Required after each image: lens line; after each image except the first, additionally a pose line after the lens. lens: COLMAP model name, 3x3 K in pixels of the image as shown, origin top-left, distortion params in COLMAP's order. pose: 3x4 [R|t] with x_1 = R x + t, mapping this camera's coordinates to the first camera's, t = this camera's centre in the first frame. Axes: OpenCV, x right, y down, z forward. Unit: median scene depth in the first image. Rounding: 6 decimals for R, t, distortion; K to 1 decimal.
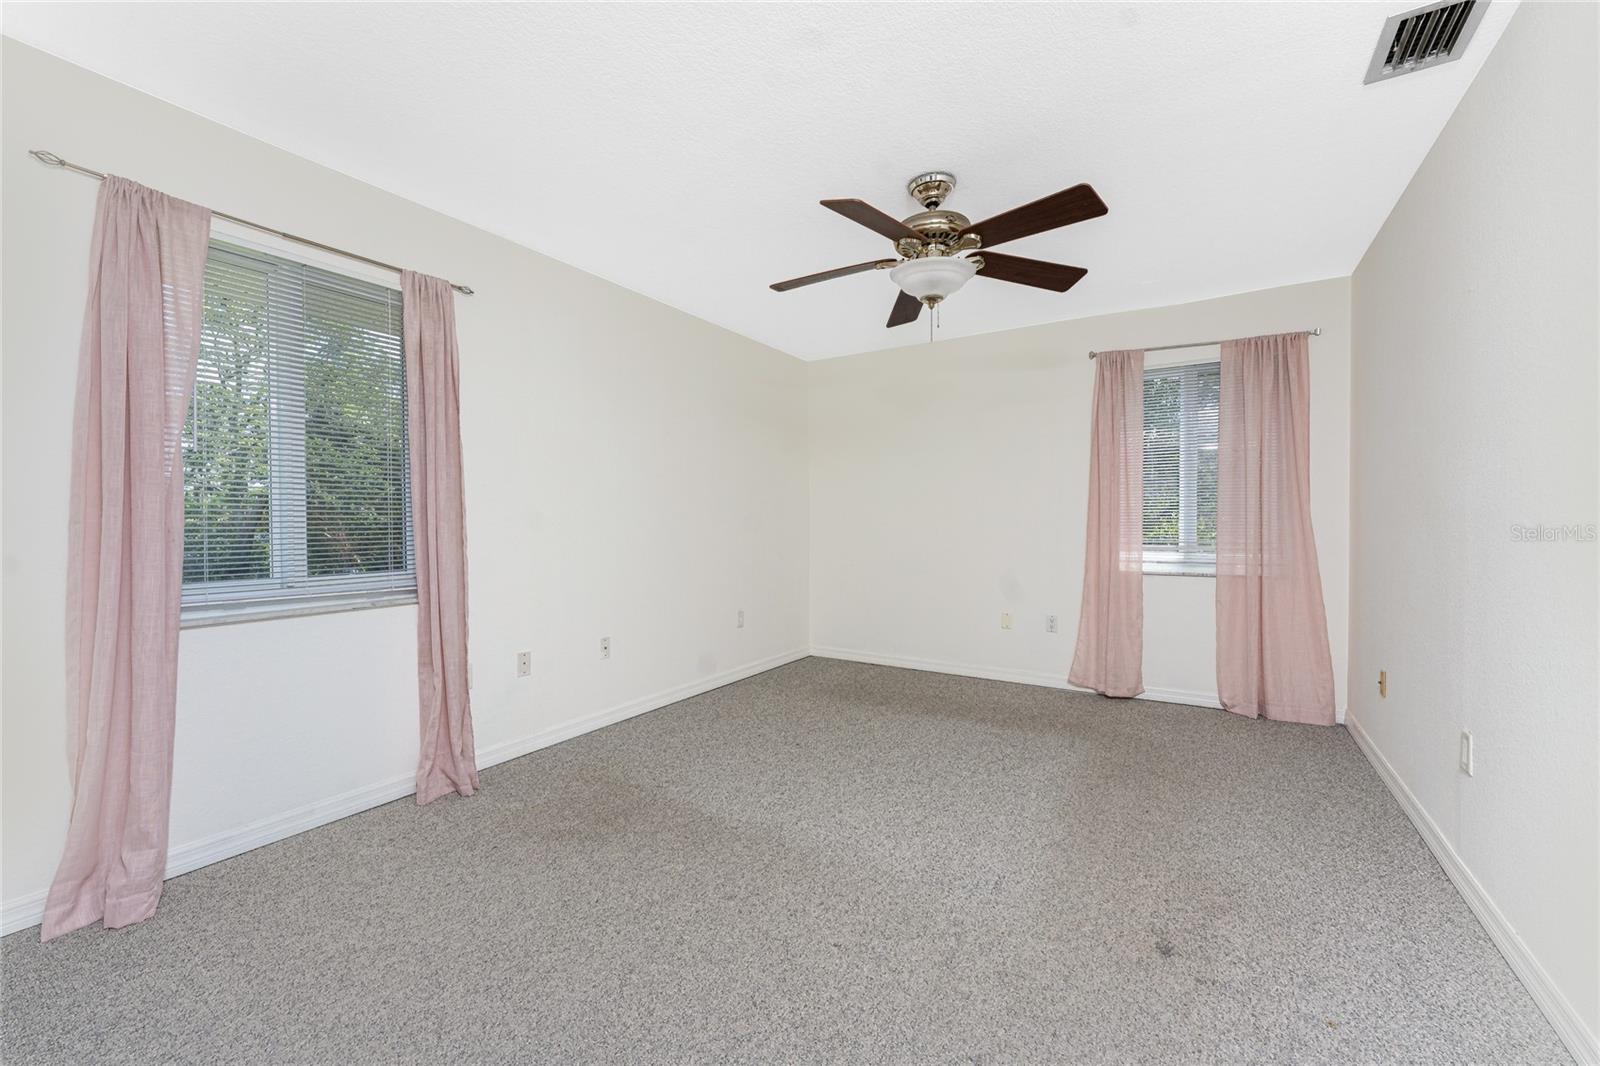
lens RADIAL K [[650.7, 0, 789.9], [0, 650.7, 524.2], [0, 0, 1]] dist [0.000488, -0.000038]
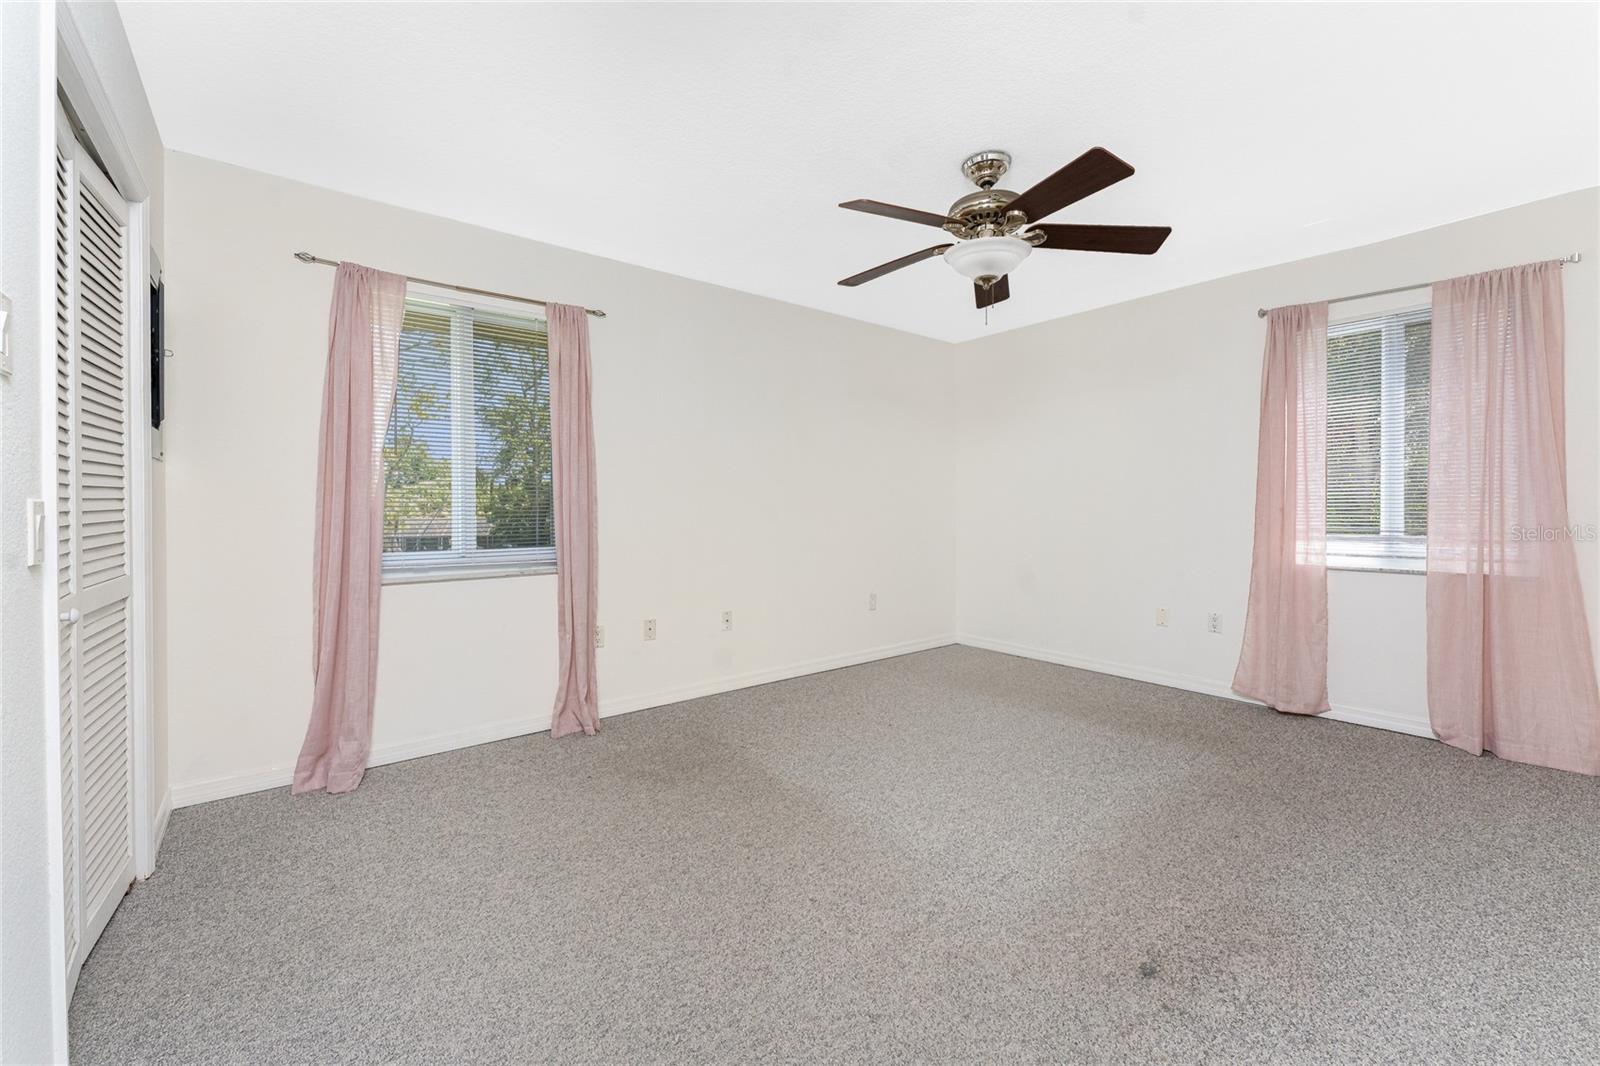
lens RADIAL K [[658.9, 0, 811.6], [0, 658.9, 505.8], [0, 0, 1]] dist [0.001561, -0.000264]
pose [[0.948960, -0.000865, -0.315396, 0.272866], [-0.000876, 0.999985, -0.005376, 0.000566], [0.315396, 0.005378, 0.948945, -0.025501]]
